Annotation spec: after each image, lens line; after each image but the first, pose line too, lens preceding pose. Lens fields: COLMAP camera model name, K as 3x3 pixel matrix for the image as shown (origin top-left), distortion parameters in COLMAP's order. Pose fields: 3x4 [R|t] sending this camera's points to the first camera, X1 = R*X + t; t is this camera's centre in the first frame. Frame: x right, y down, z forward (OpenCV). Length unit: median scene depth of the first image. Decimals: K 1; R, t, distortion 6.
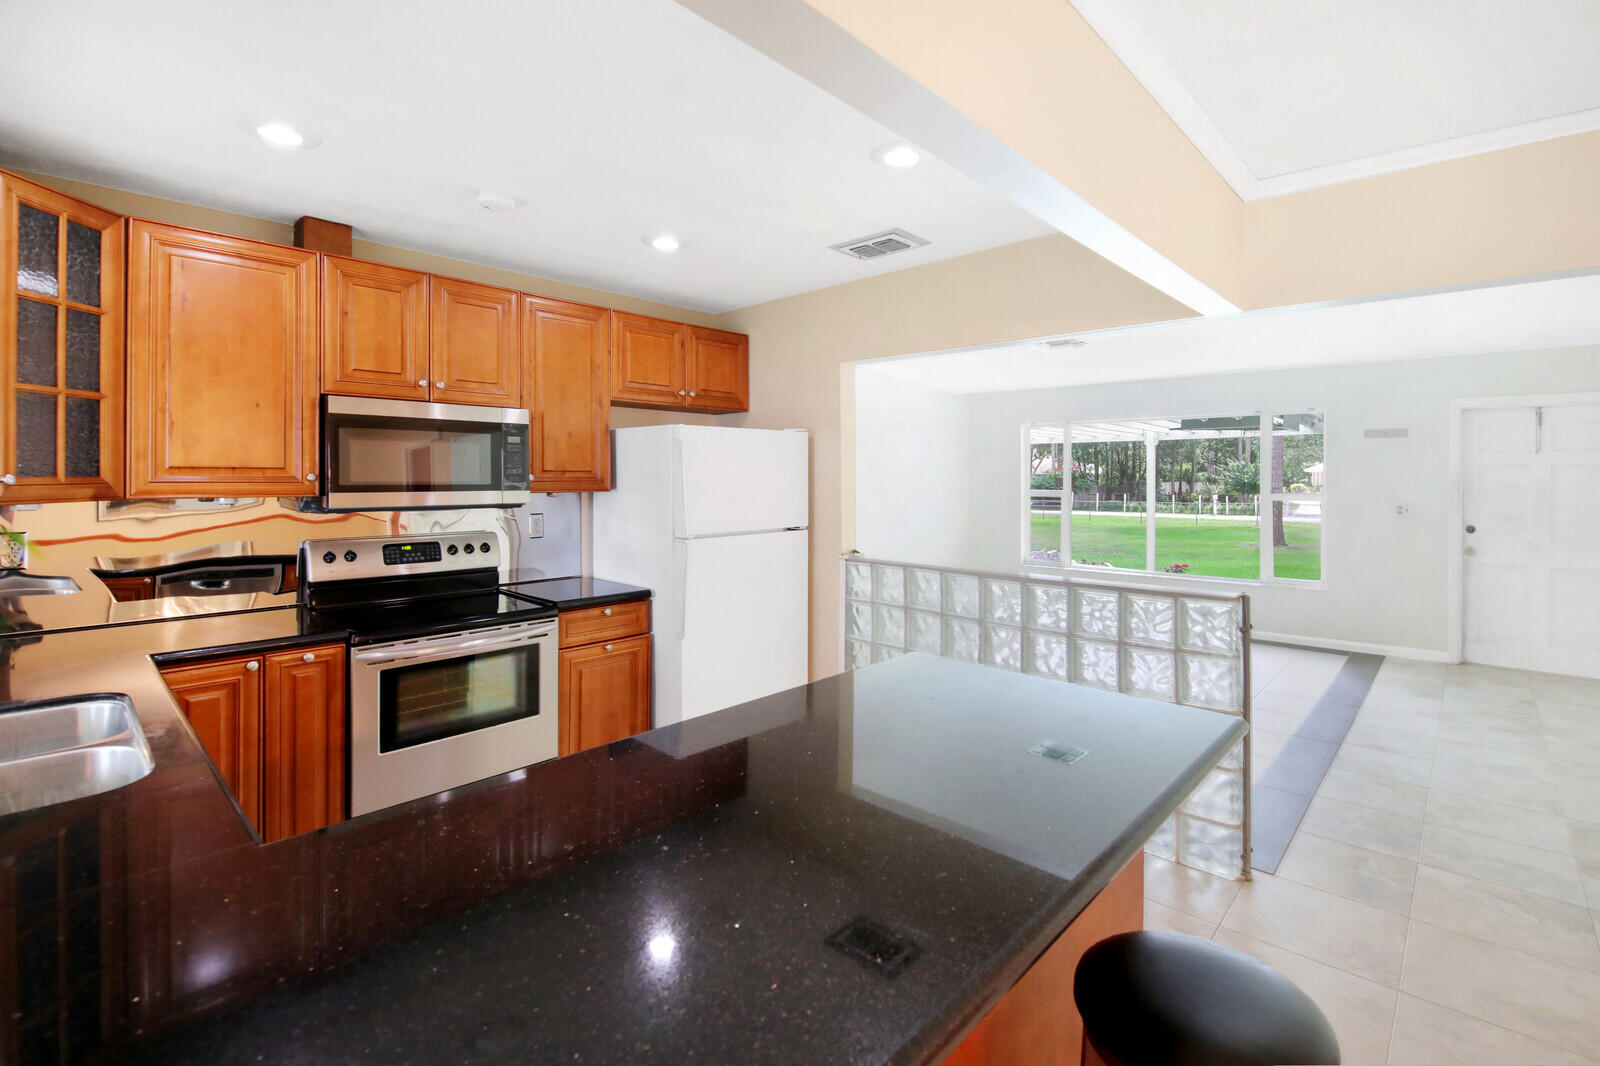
lens RADIAL K [[724.5, 0, 720.4], [0, 724.5, 486.6], [0, 0, 1]] dist [-0.011545, 0.002330]
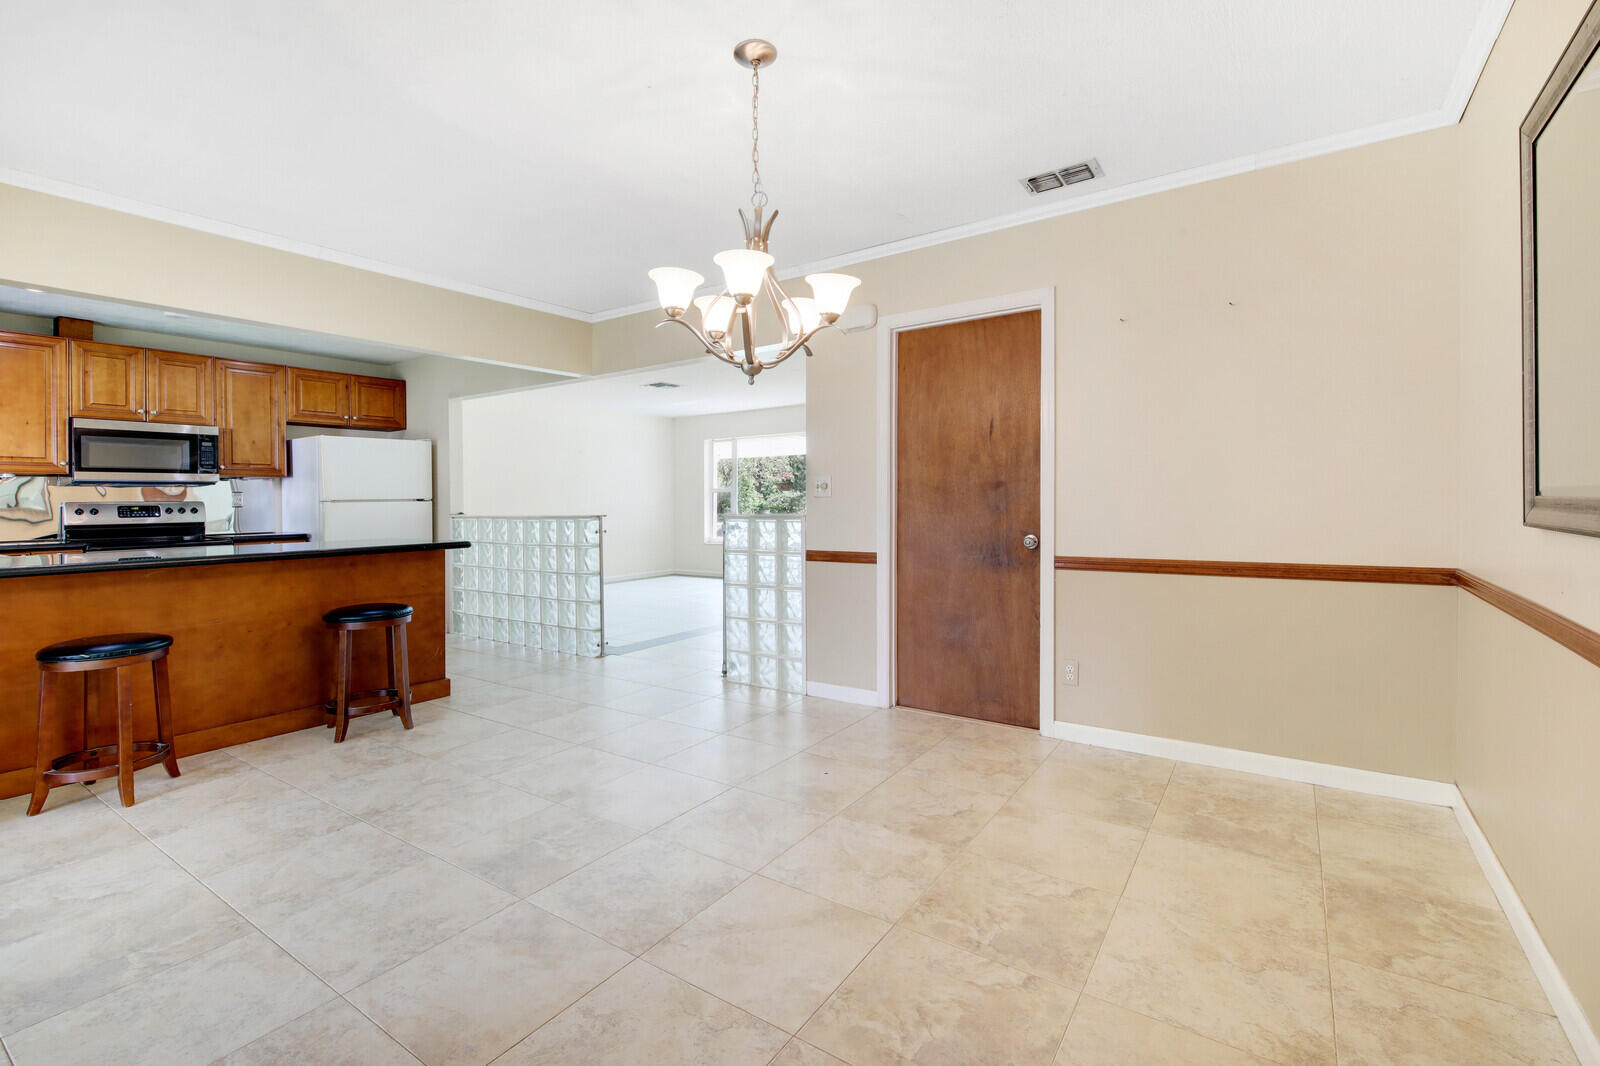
lens RADIAL K [[724.5, 0, 761.7], [0, 724.5, 491.4], [0, 0, 1]] dist [-0.011545, 0.002330]
pose [[0.981249, -0.014160, 0.192223, 0.660658], [0.019306, 0.999503, -0.024921, 0.112319], [-0.191775, 0.028165, 0.981035, -0.900893]]
